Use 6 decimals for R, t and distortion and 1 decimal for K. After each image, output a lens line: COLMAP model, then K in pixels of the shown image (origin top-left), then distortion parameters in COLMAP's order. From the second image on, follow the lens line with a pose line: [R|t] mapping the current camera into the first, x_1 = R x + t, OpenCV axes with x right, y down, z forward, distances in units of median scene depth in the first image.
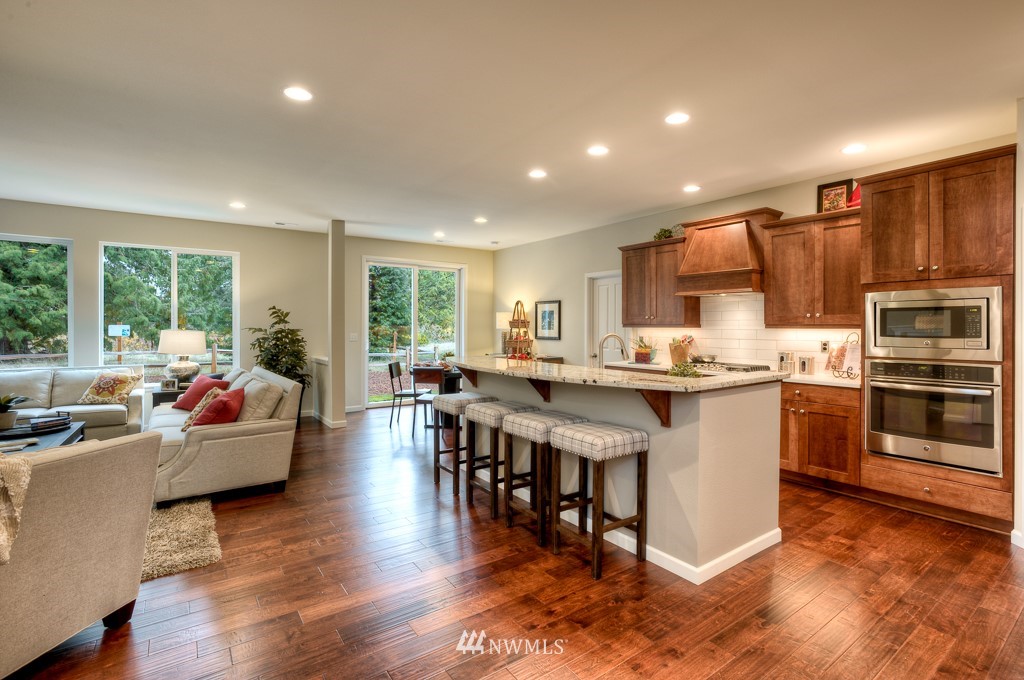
lens RADIAL K [[481.9, 0, 528.1], [0, 481.9, 326.0], [0, 0, 1]] dist [-0.039890, 0.019275]
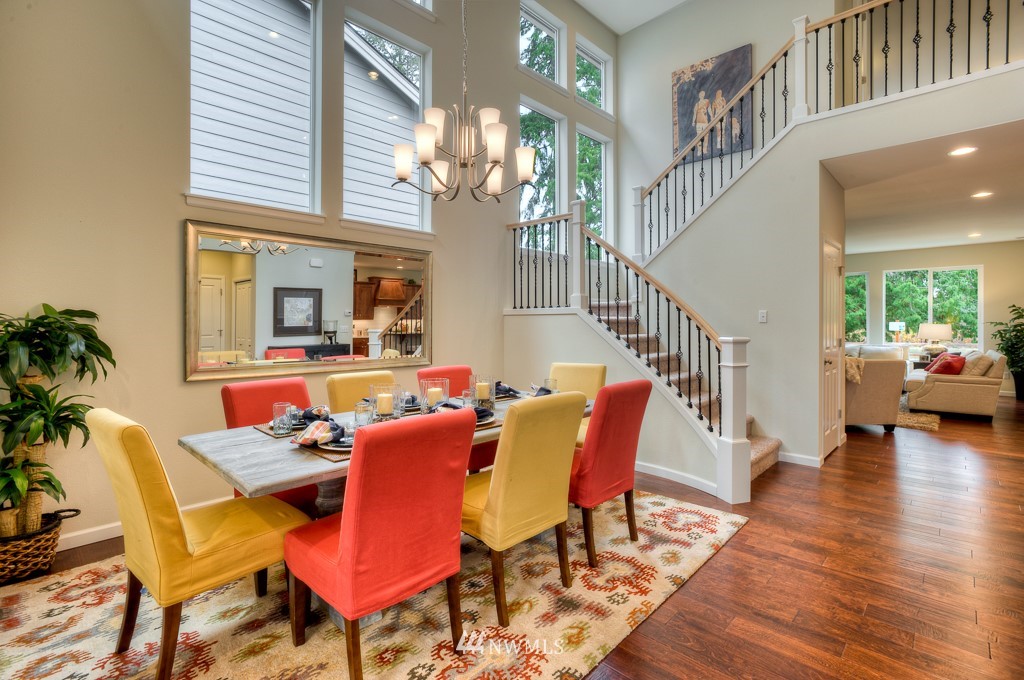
lens RADIAL K [[481.9, 0, 525.2], [0, 481.9, 326.1], [0, 0, 1]] dist [-0.039890, 0.019275]
pose [[0.186764, 0.002046, -0.982403, 0.645609], [-0.000184, 0.999998, 0.002048, 0.017780], [0.982405, -0.000202, 0.186764, -0.715065]]
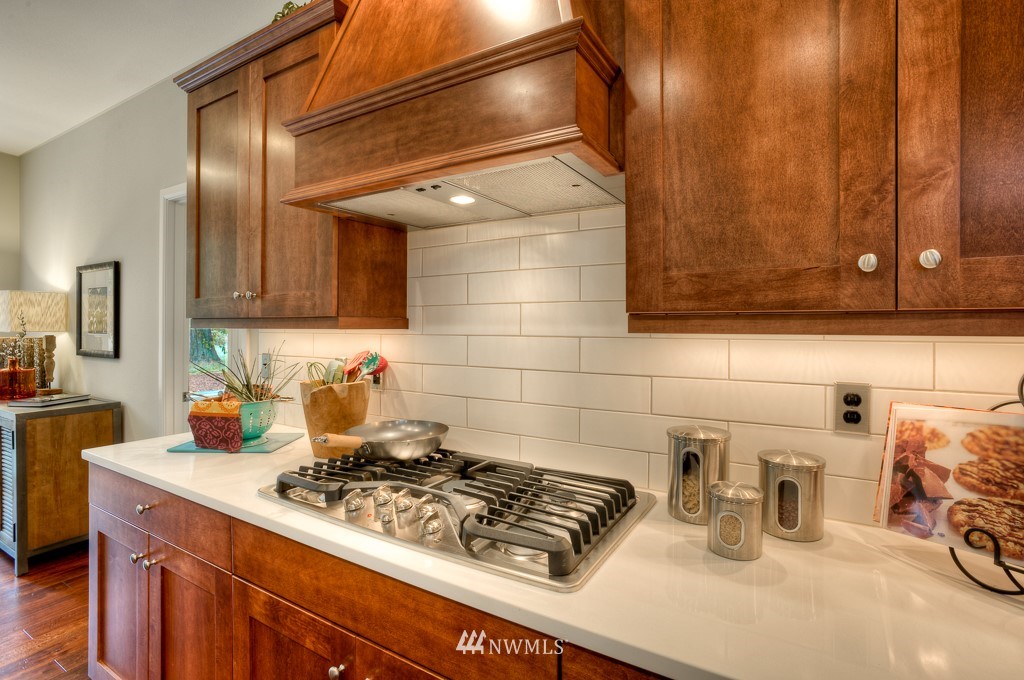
lens RADIAL K [[481.9, 0, 522.2], [0, 481.9, 325.8], [0, 0, 1]] dist [-0.039890, 0.019275]
pose [[0.919316, -0.000220, 0.393519, 0.377910], [-0.000085, 1.000000, 0.000759, 0.001579], [-0.393519, -0.000731, 0.919316, 0.844938]]
